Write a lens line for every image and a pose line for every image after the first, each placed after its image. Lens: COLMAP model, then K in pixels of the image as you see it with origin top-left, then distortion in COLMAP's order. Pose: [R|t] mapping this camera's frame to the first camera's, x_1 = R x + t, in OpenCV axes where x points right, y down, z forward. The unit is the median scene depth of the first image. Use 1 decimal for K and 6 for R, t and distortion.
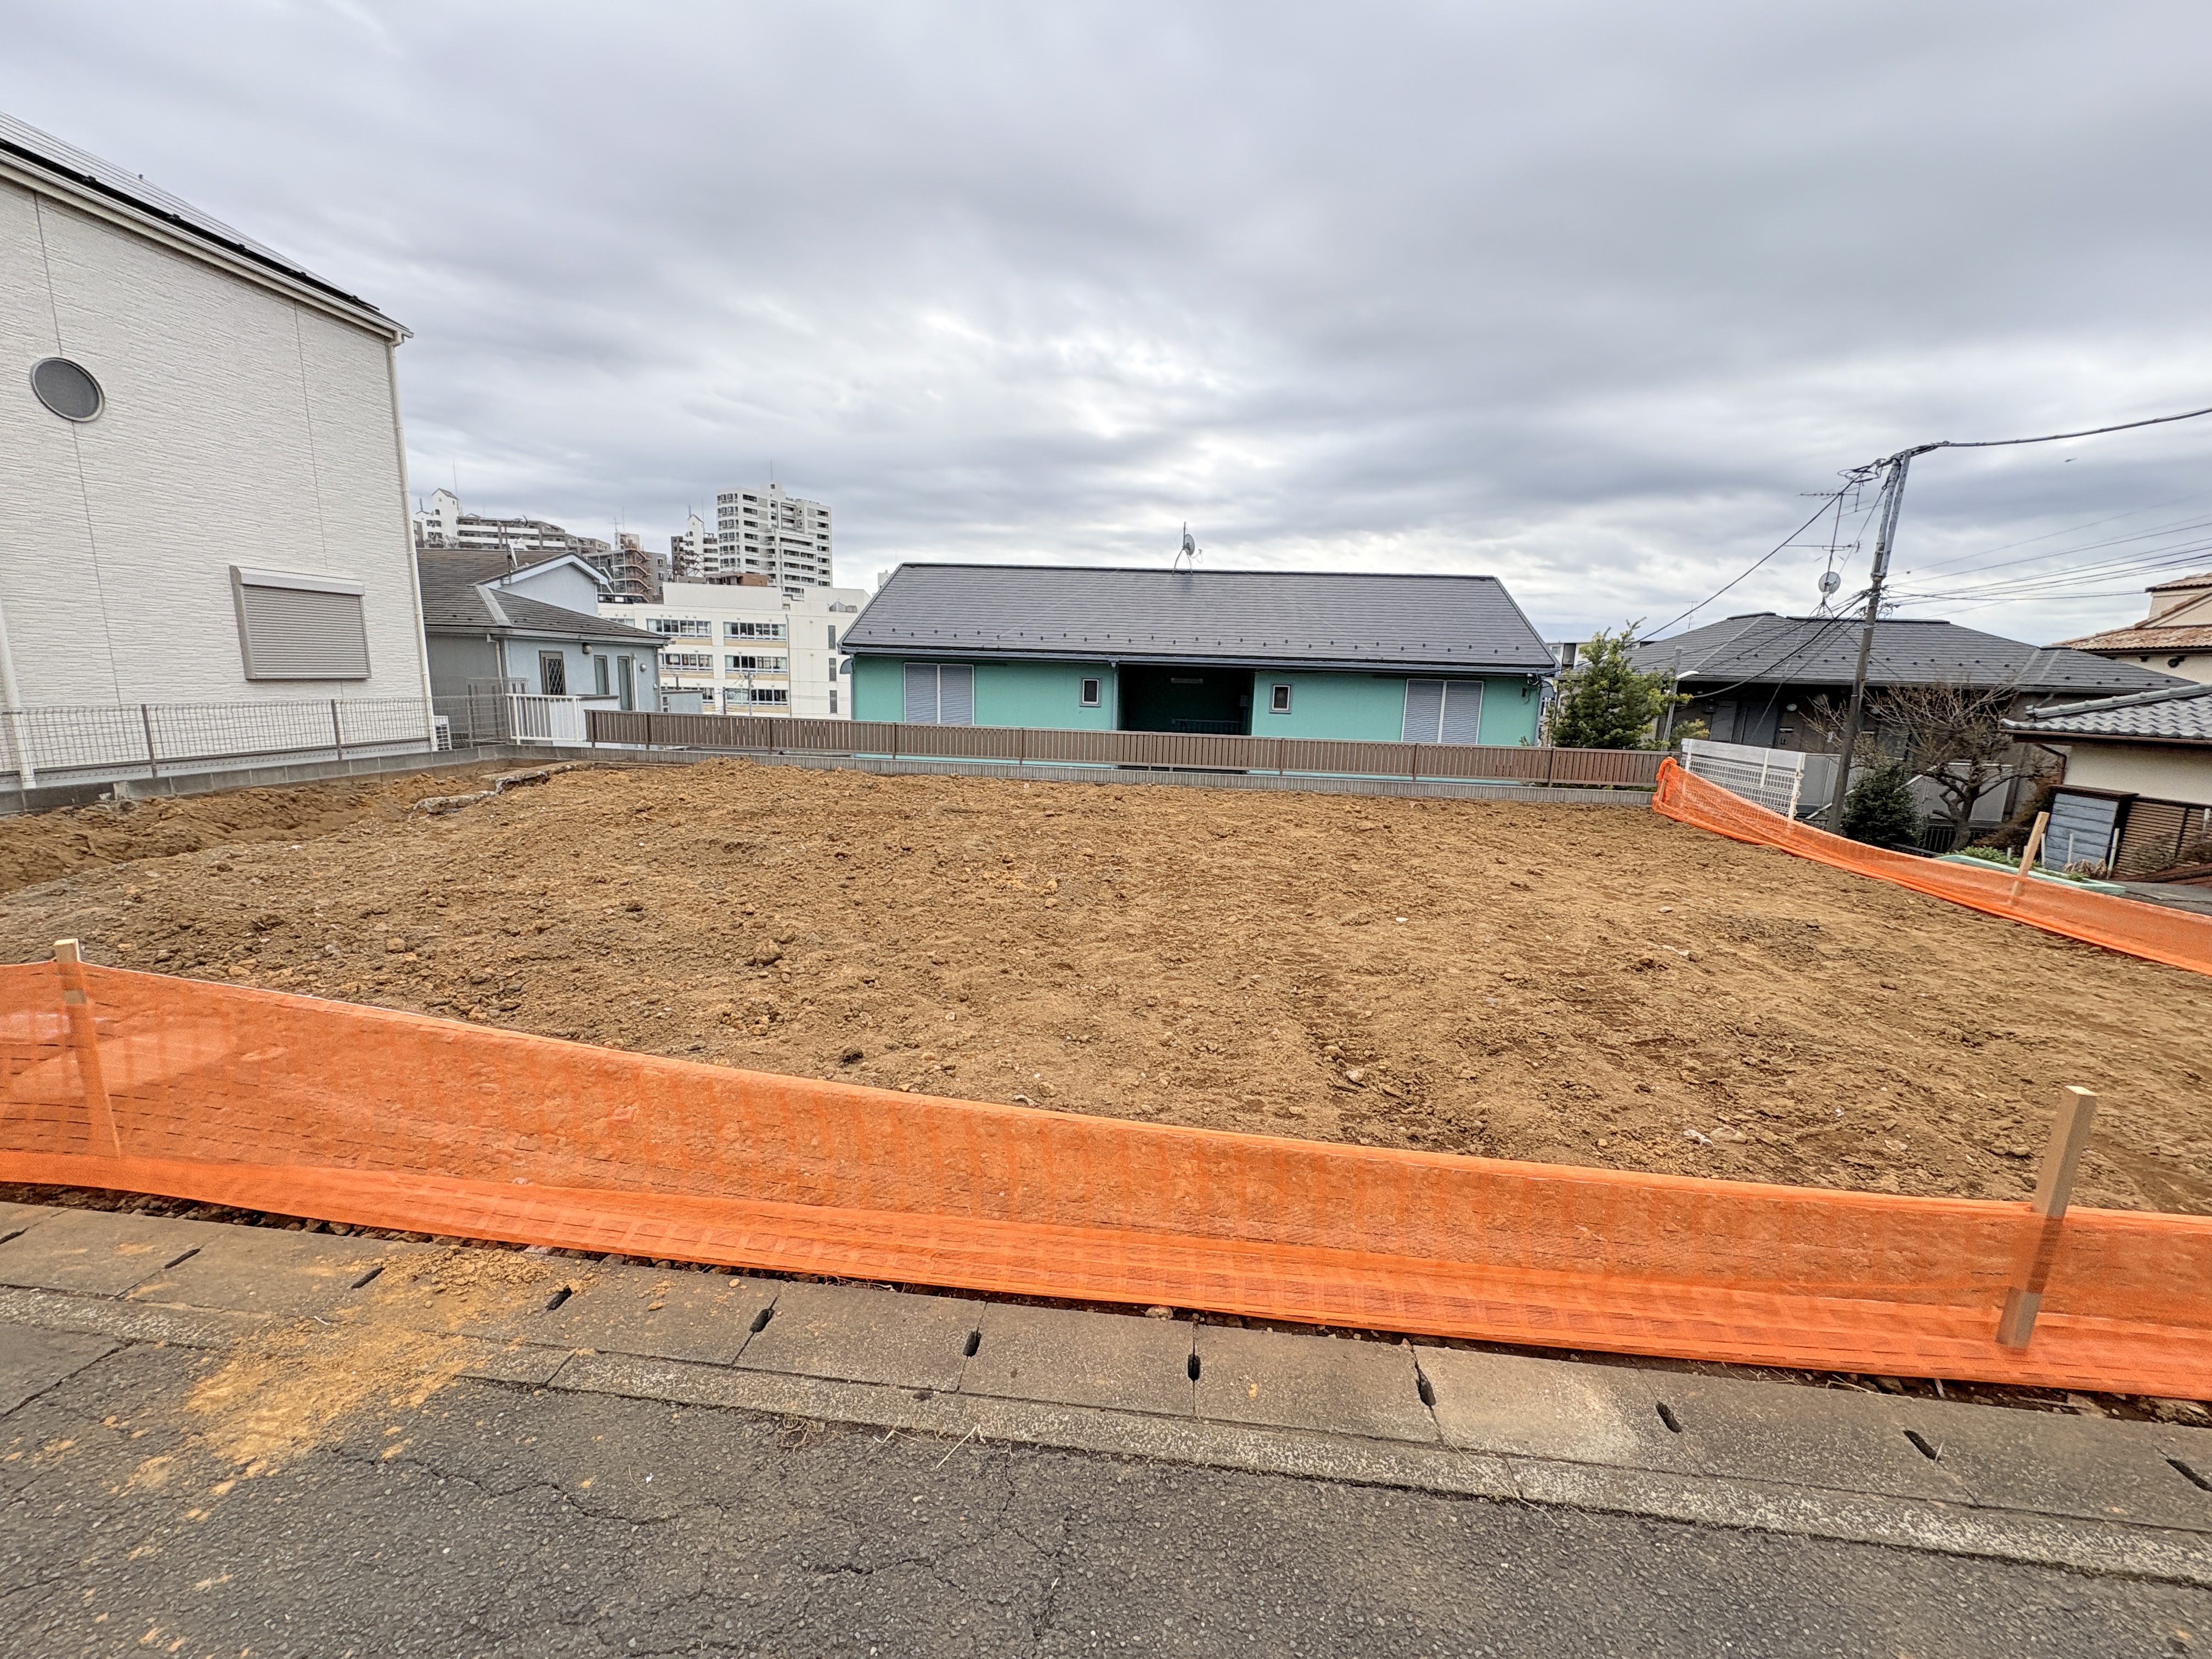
lens RADIAL K [[882.5, 0, 1106.0], [0, 882.5, 829.5], [0, 0, 1]] dist [0.001479, 0.000005]
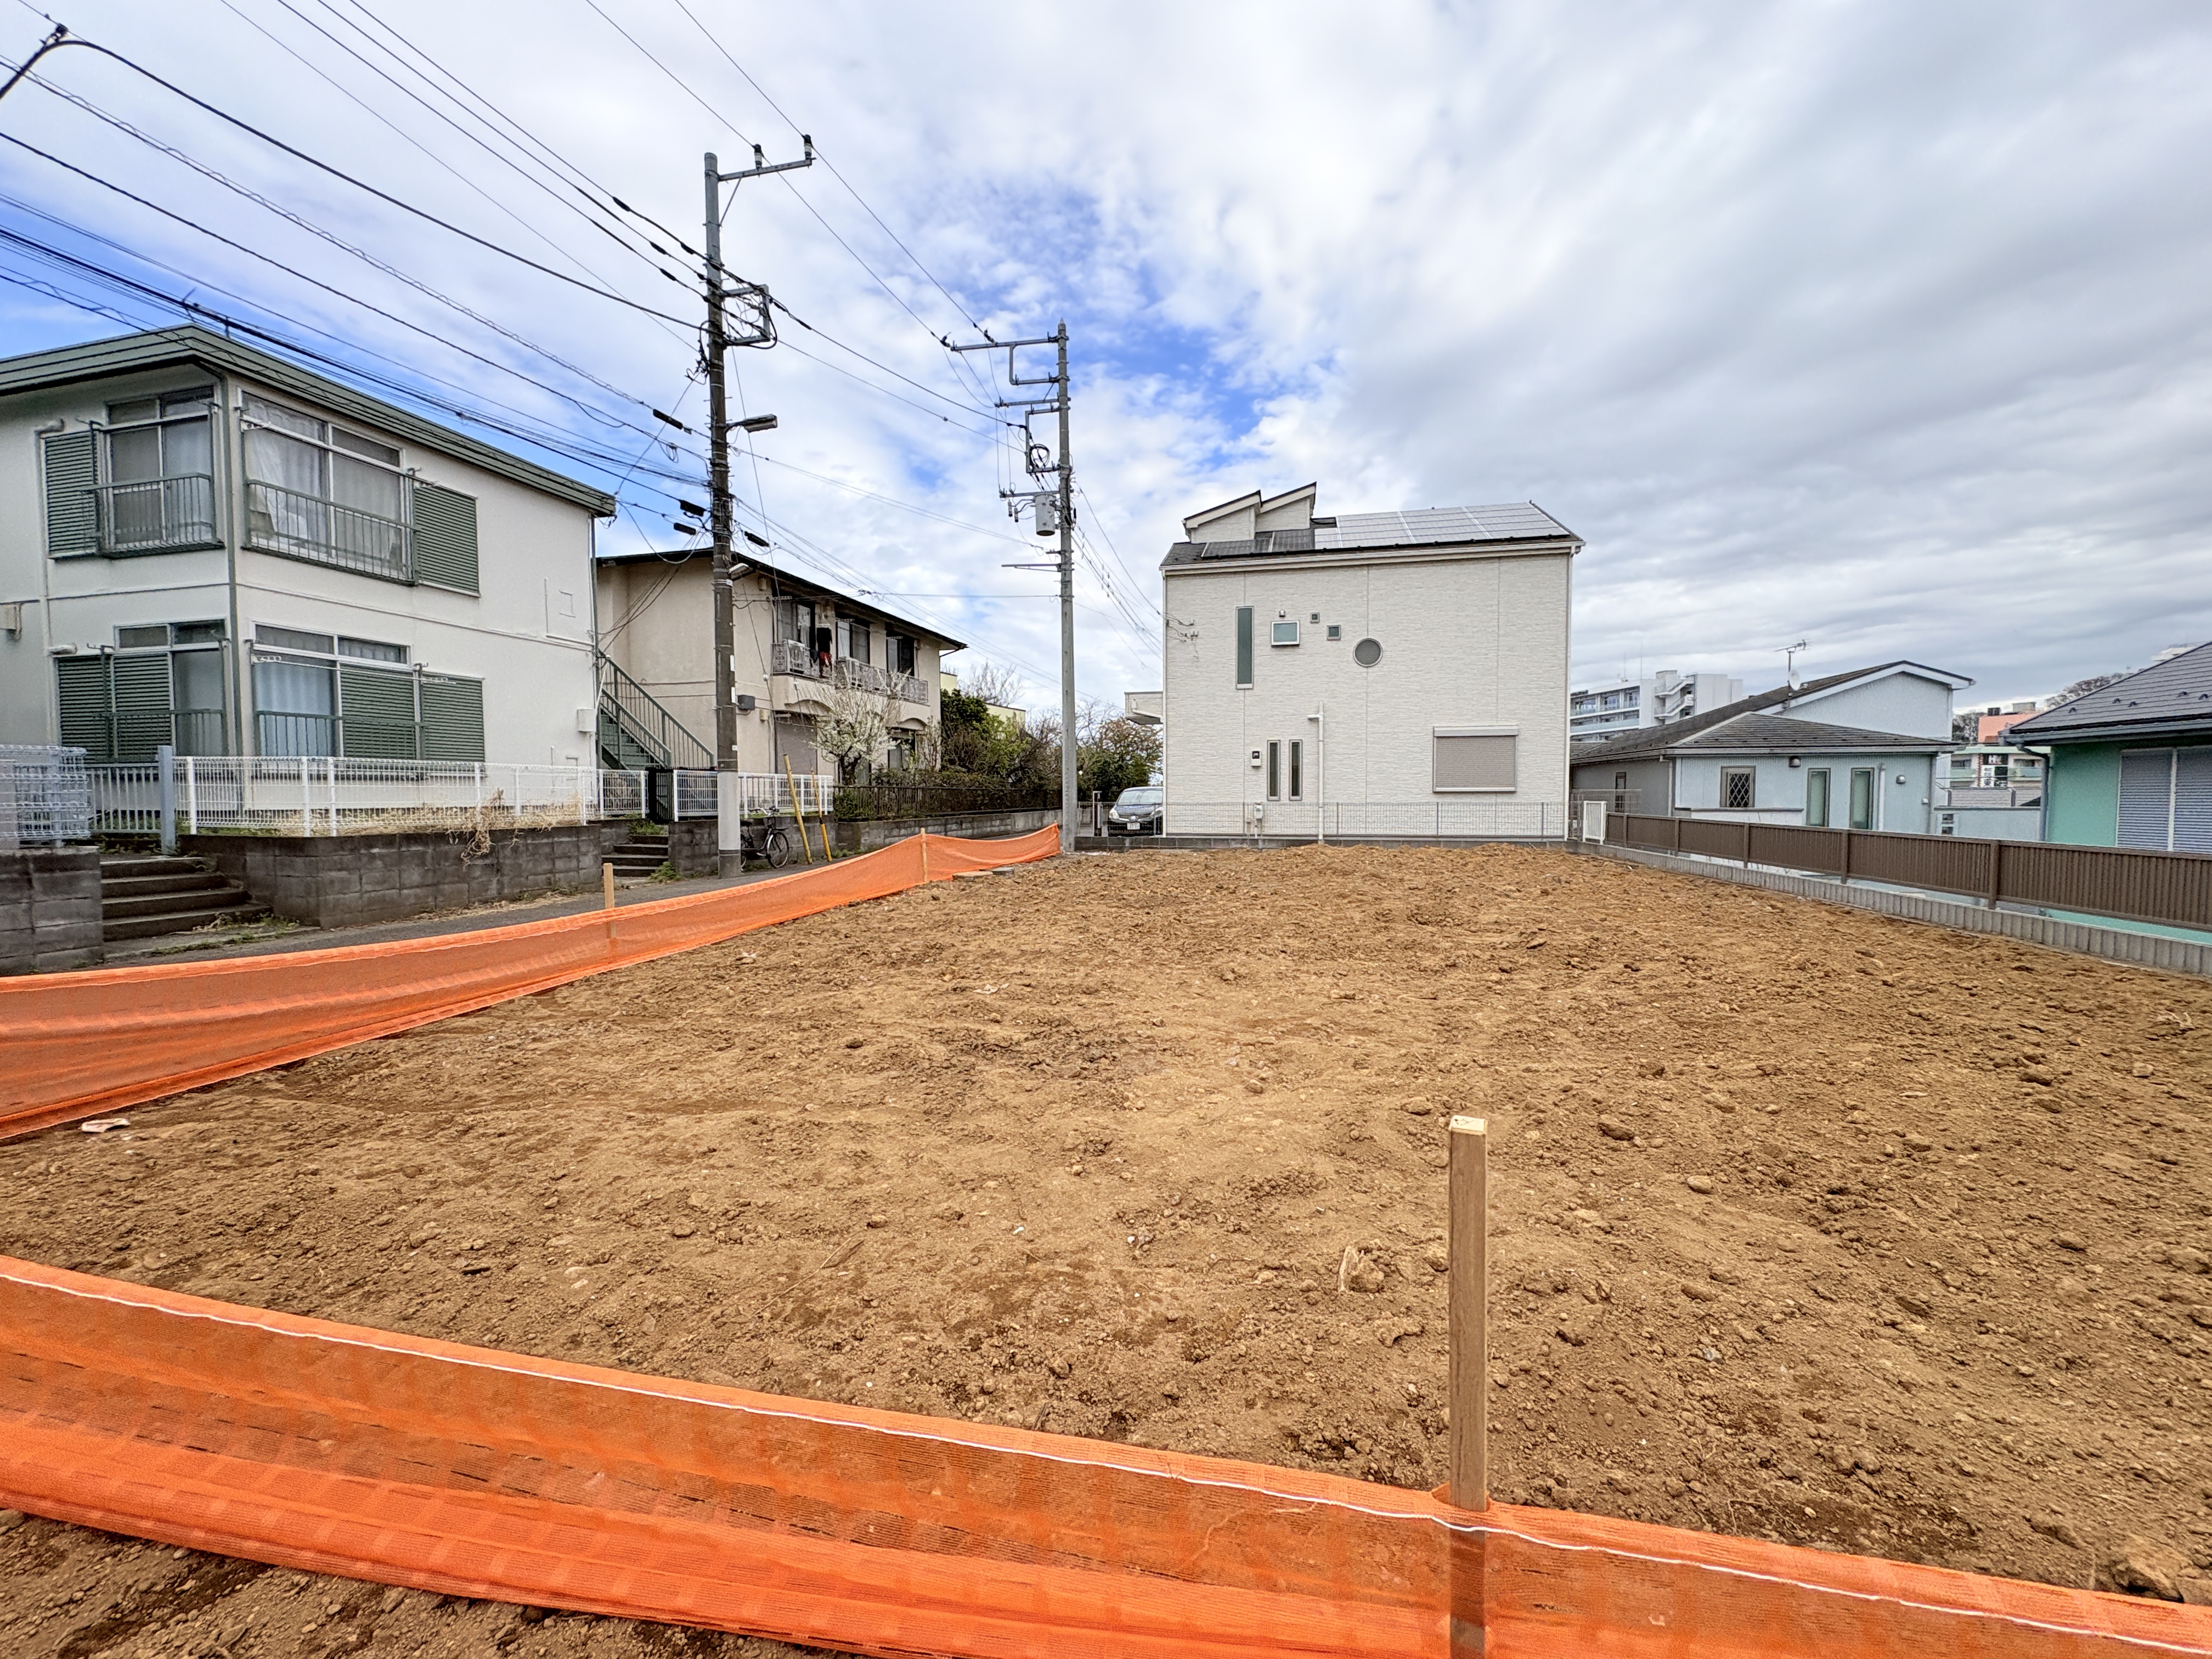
lens RADIAL K [[882.5, 0, 1106.0], [0, 882.5, 829.5], [0, 0, 1]] dist [0.001479, 0.000005]
pose [[-0.120945, 0.008989, -0.992618, 0.678715], [-0.175062, 0.984093, 0.030243, -0.035574], [0.977100, 0.177428, -0.117448, 0.522616]]
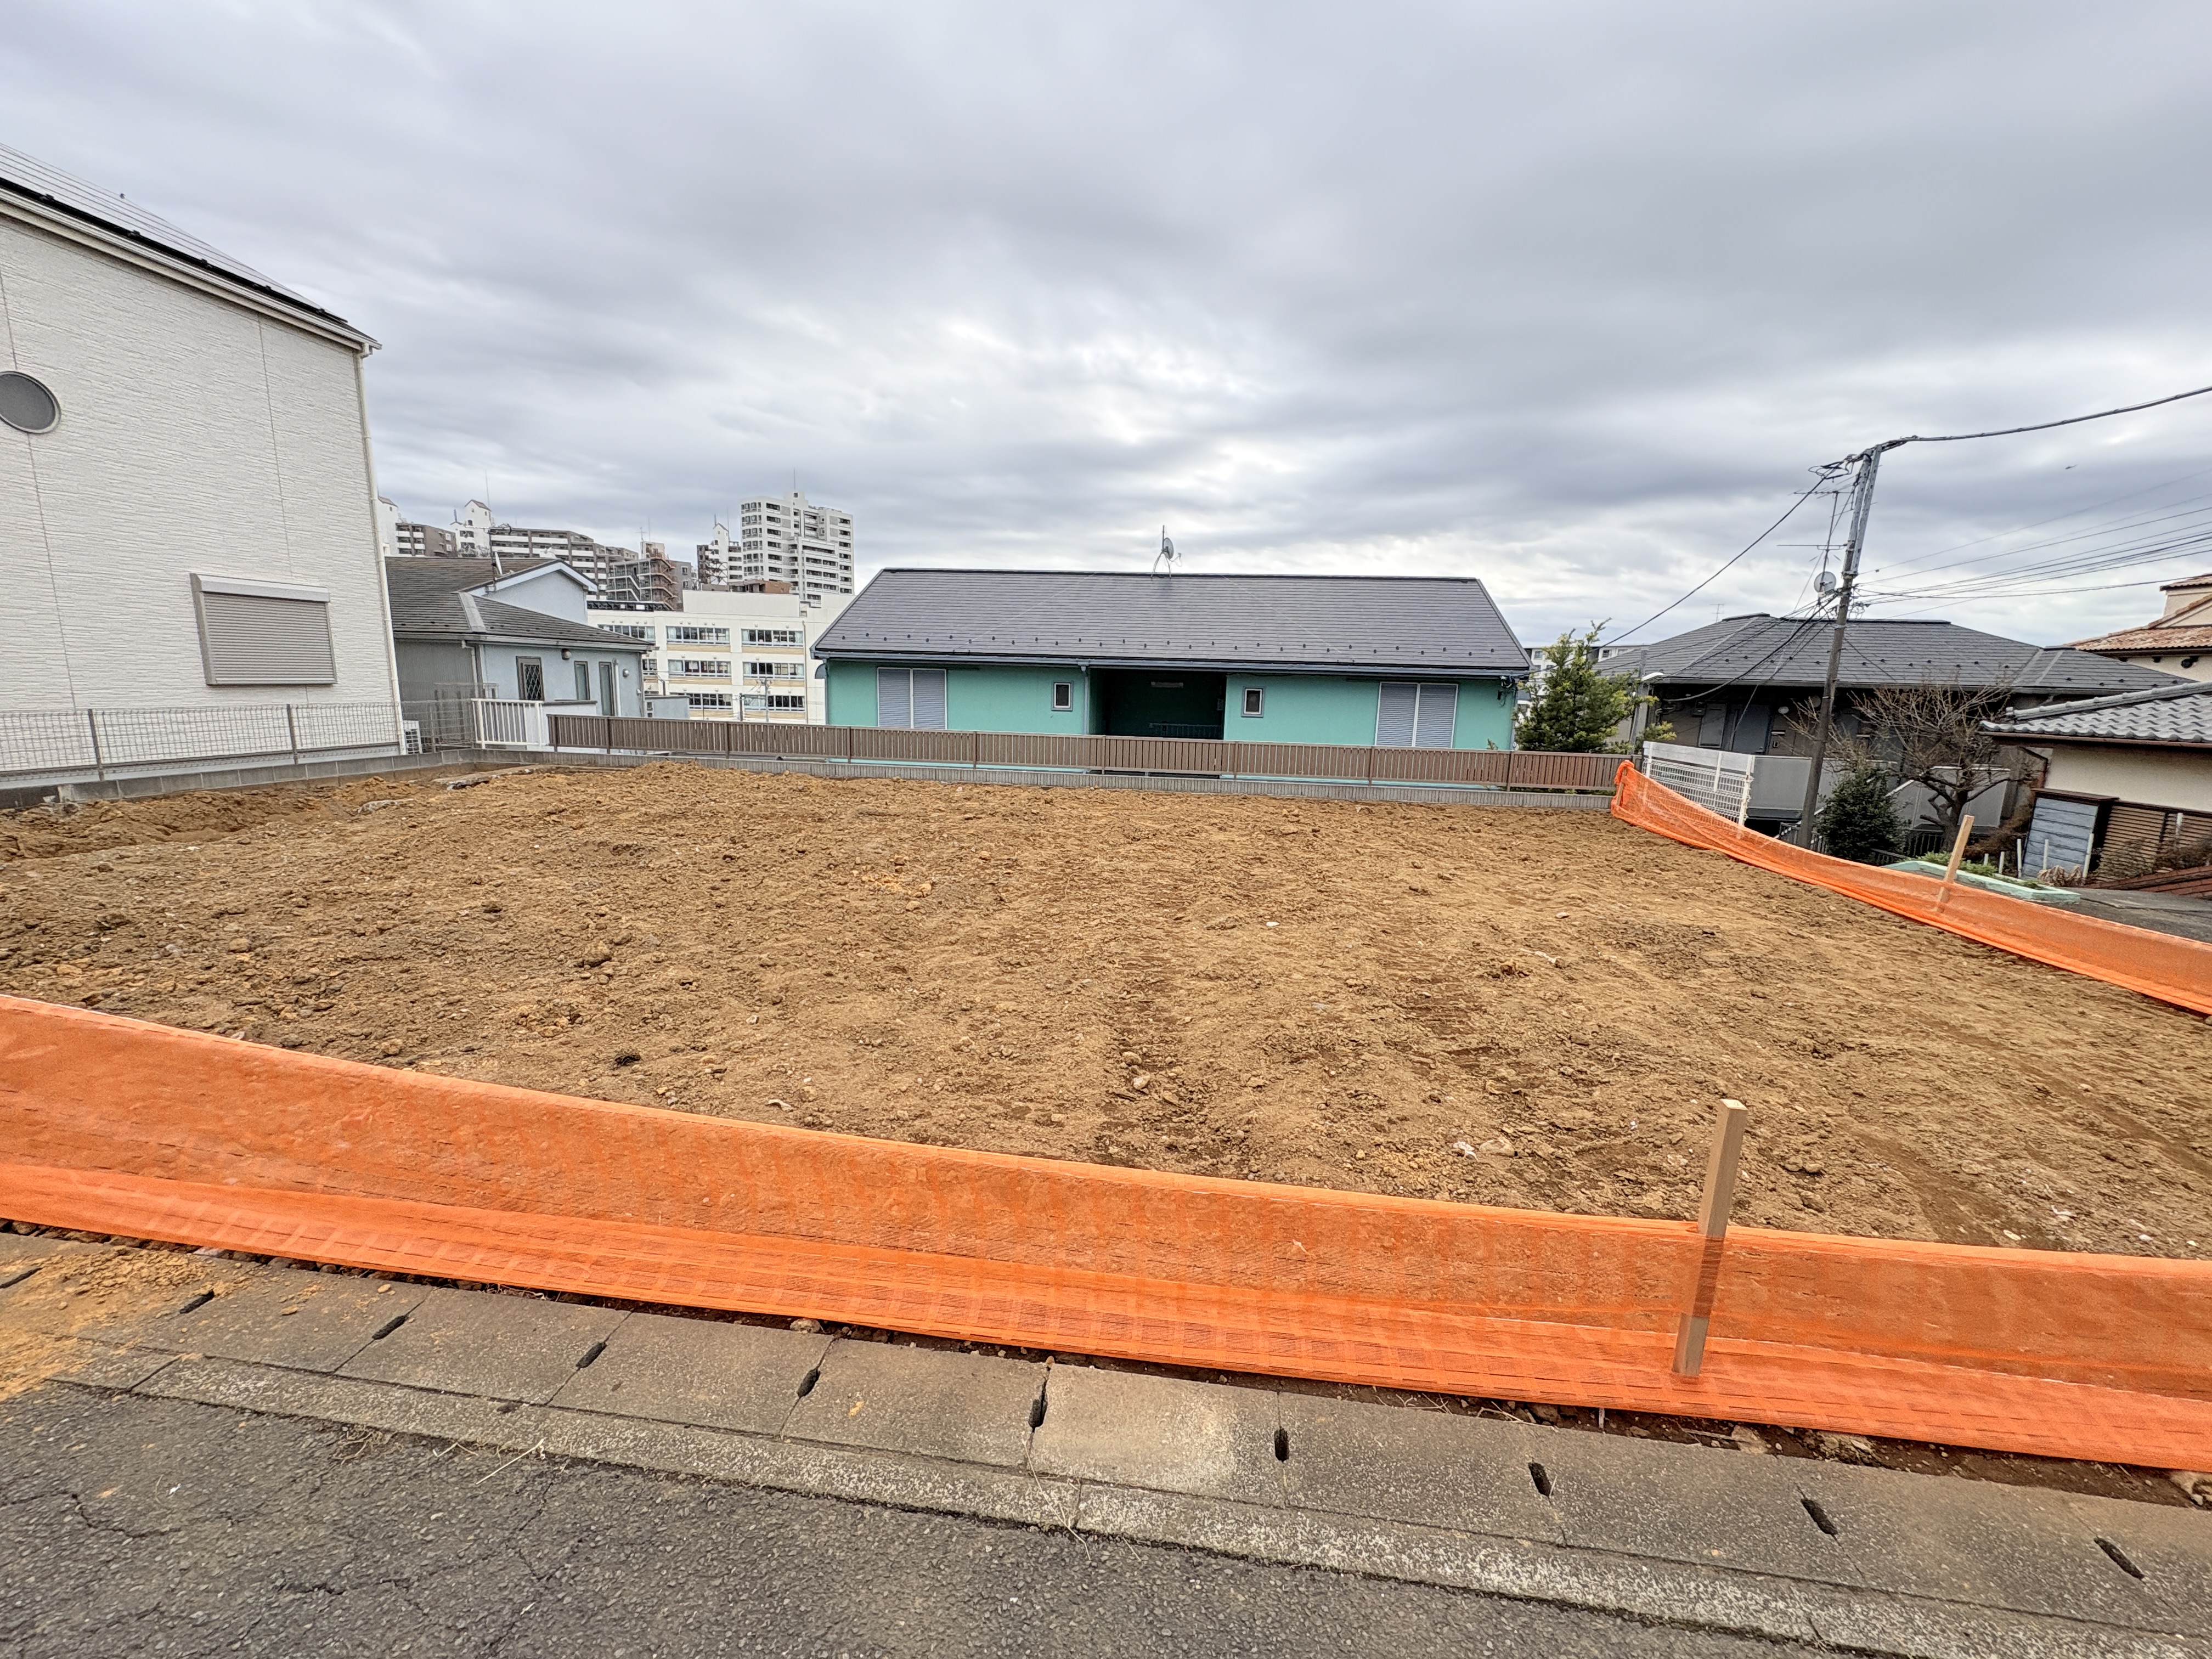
lens RADIAL K [[881.6, 0, 1106.2], [0, 881.6, 831.8], [0, 0, 1]] dist [0.001158, 0.000215]
pose [[0.999661, 0.001428, -0.026000, 0.080396], [-0.001517, 0.999993, -0.003428, 0.001452], [0.025995, 0.003466, 0.999656, 0.007213]]
